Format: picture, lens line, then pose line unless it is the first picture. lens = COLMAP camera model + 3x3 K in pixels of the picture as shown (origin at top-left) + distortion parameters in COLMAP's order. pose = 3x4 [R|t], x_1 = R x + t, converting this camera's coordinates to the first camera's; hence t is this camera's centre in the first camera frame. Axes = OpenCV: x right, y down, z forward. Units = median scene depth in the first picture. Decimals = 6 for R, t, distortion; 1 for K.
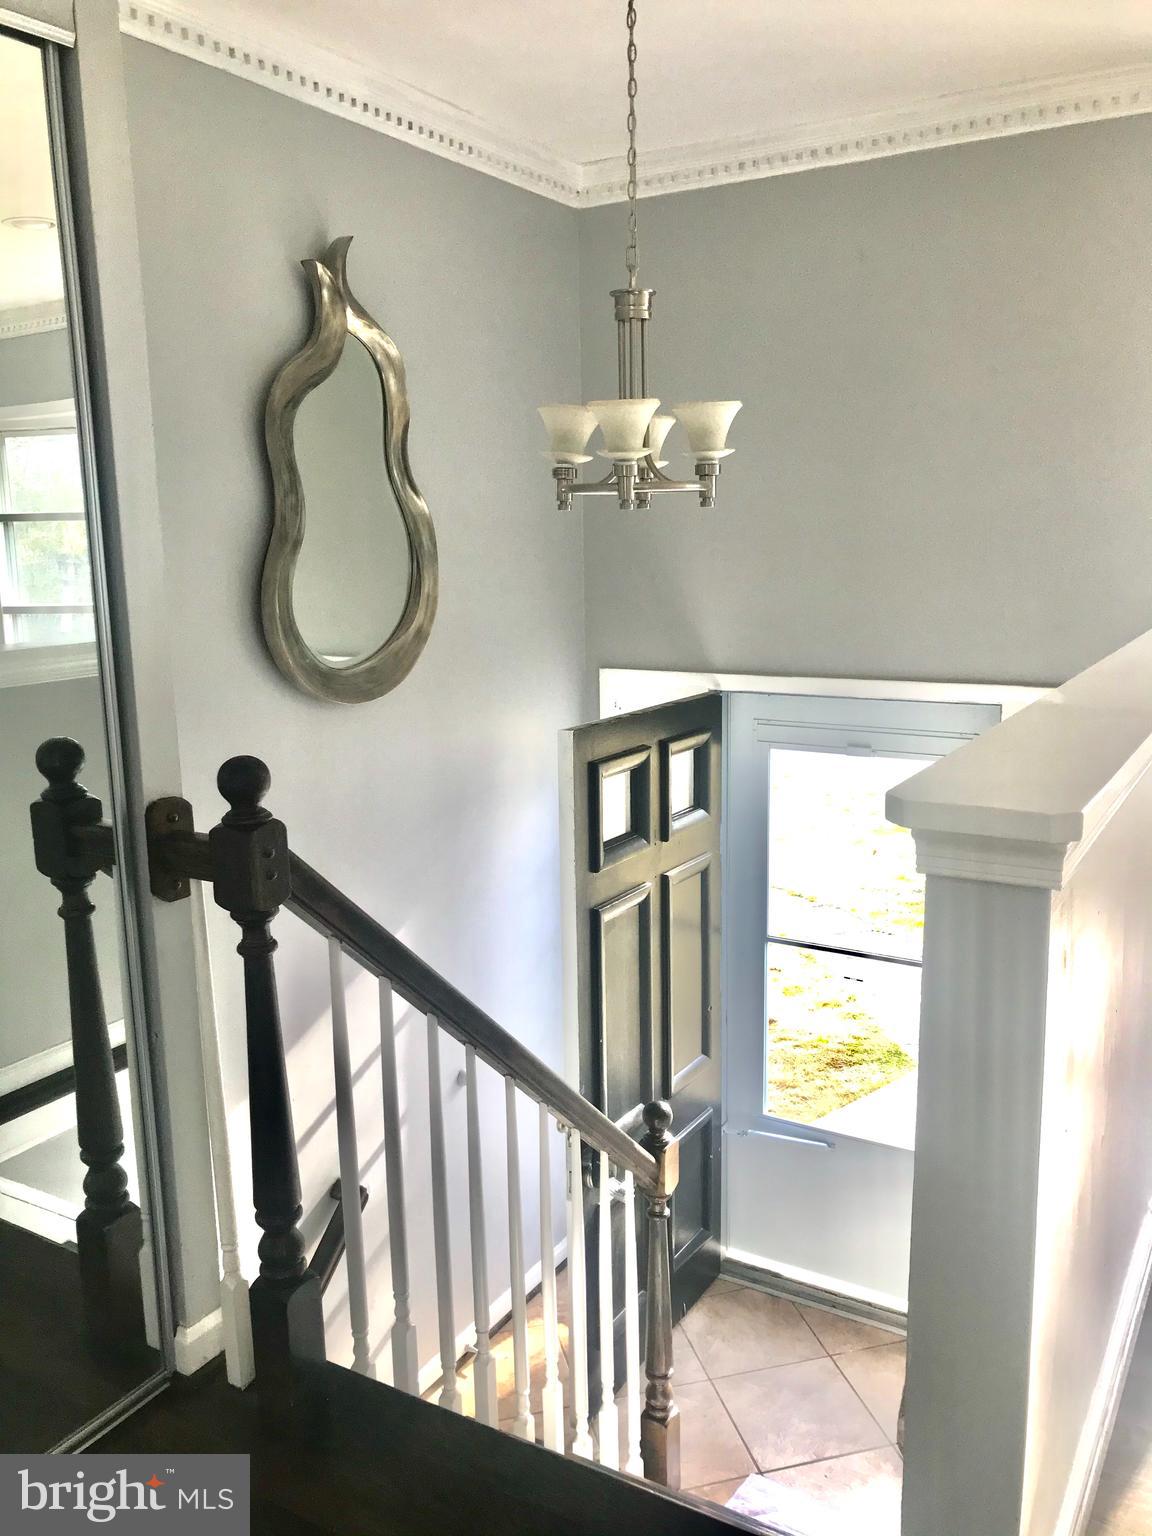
lens RADIAL K [[1254.8, 0, 576.0], [0, 1254.8, 768.0], [0, 0, 1]] dist [-0.013414, -0.007451]
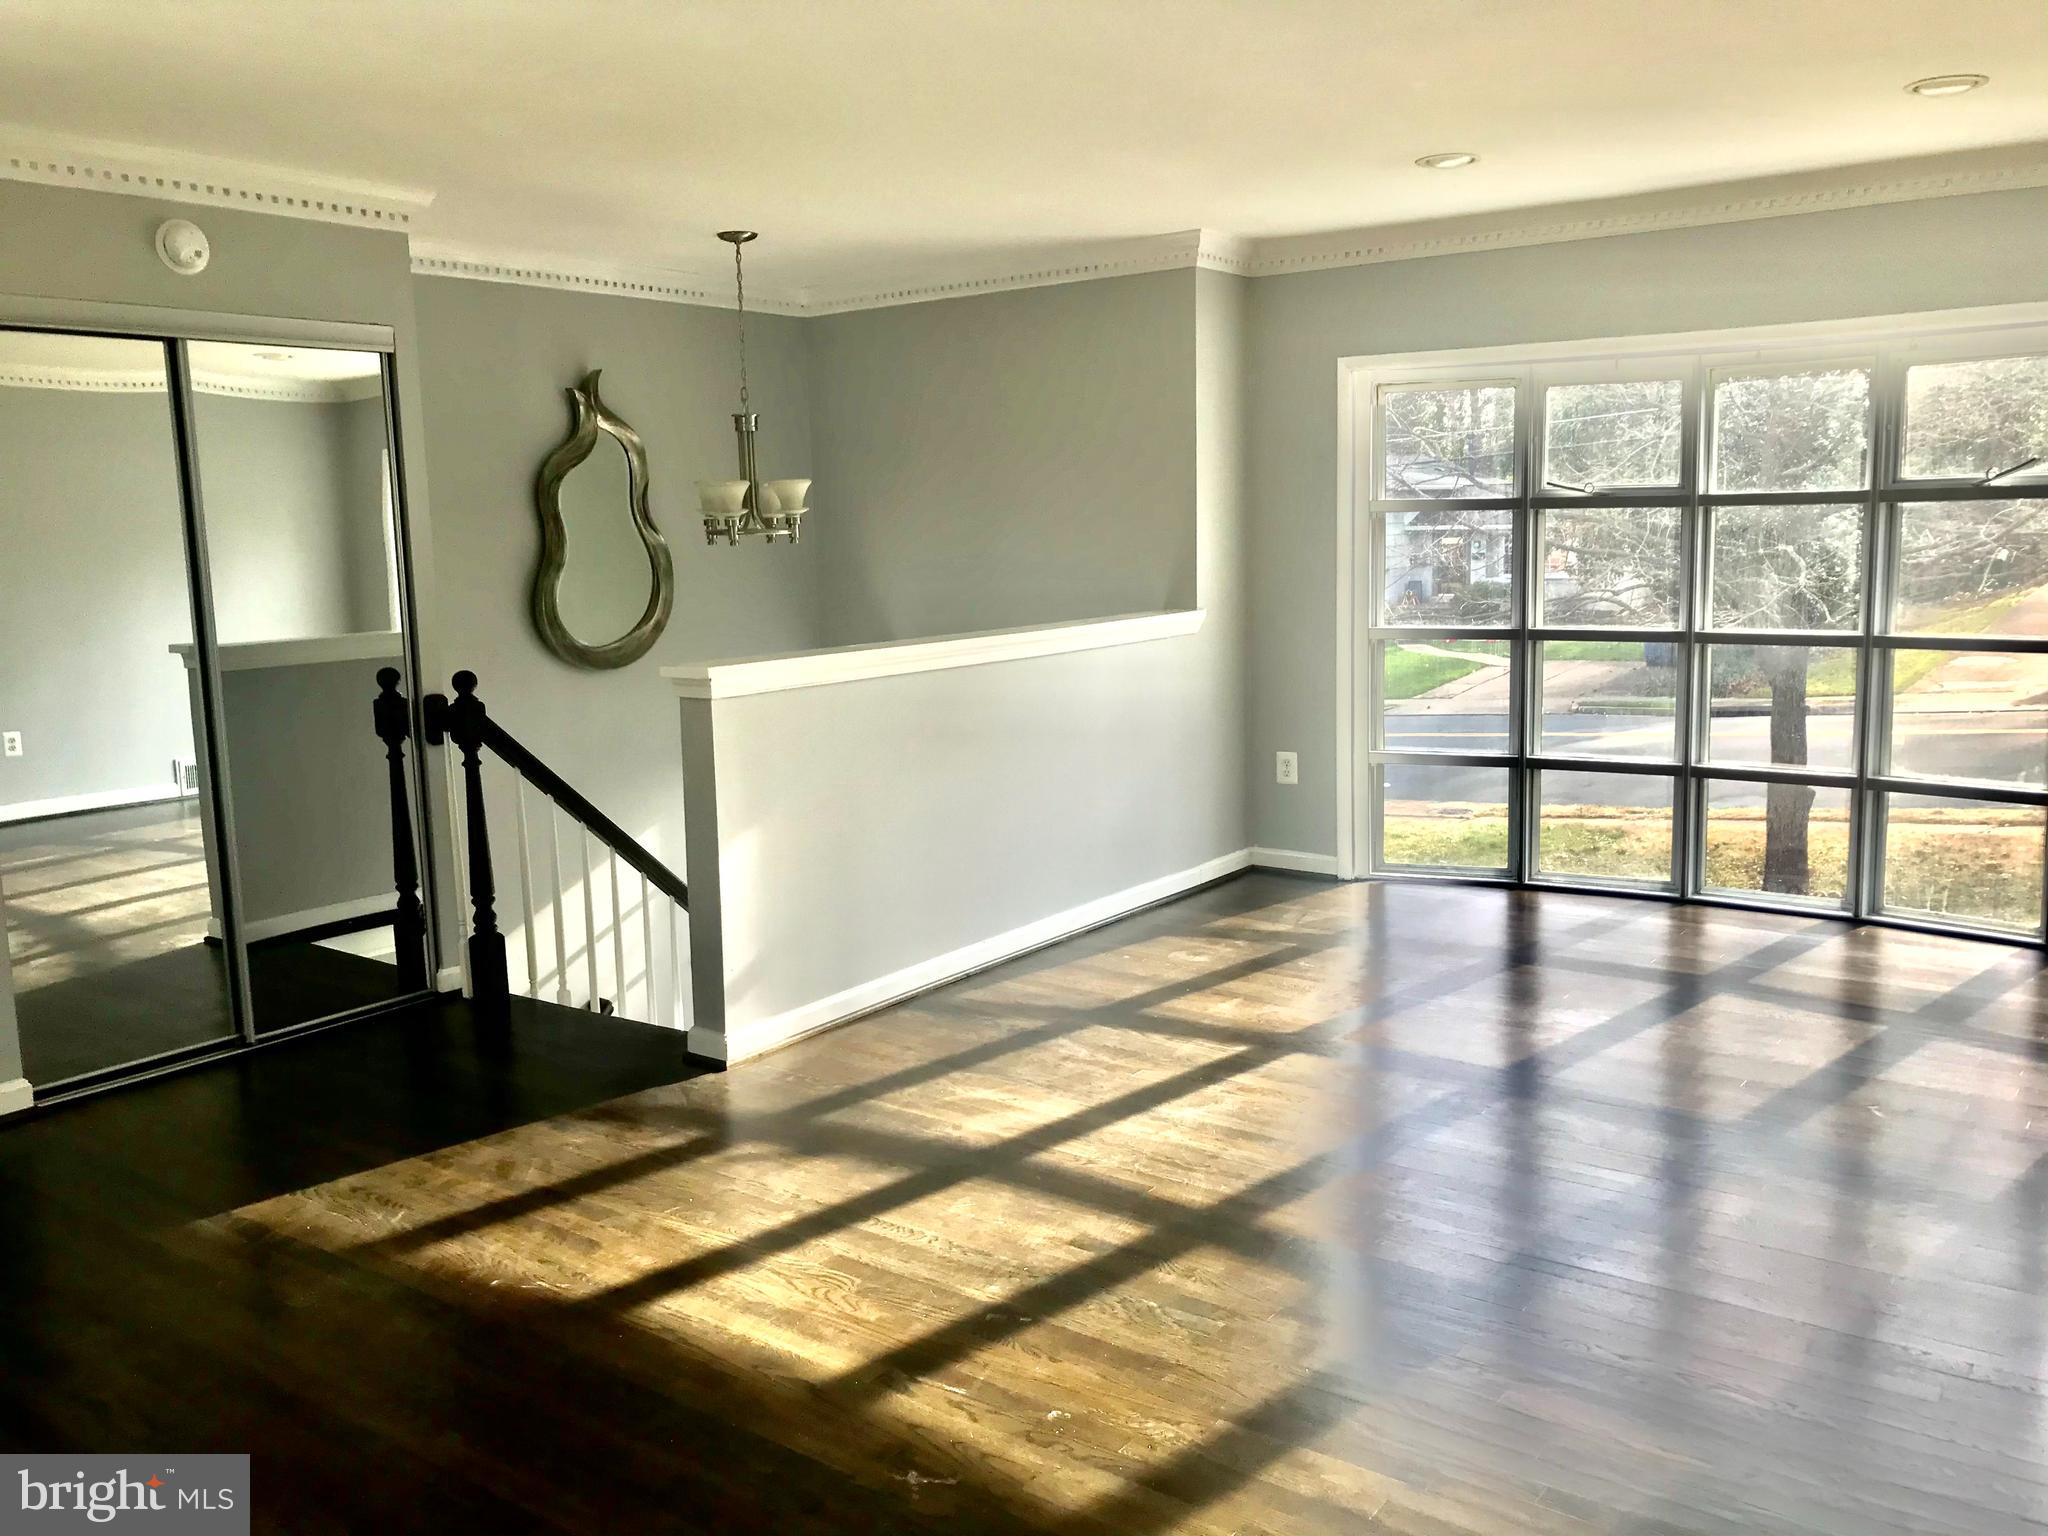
lens RADIAL K [[1673.1, 0, 1024.0], [0, 1673.1, 768.0], [0, 0, 1]] dist [-0.013414, -0.007451]
pose [[0.994946, 0.009271, -0.099987, 0.605671], [-0.013559, 0.999013, -0.042290, 0.164478], [0.099496, 0.043432, 0.994090, -1.080476]]
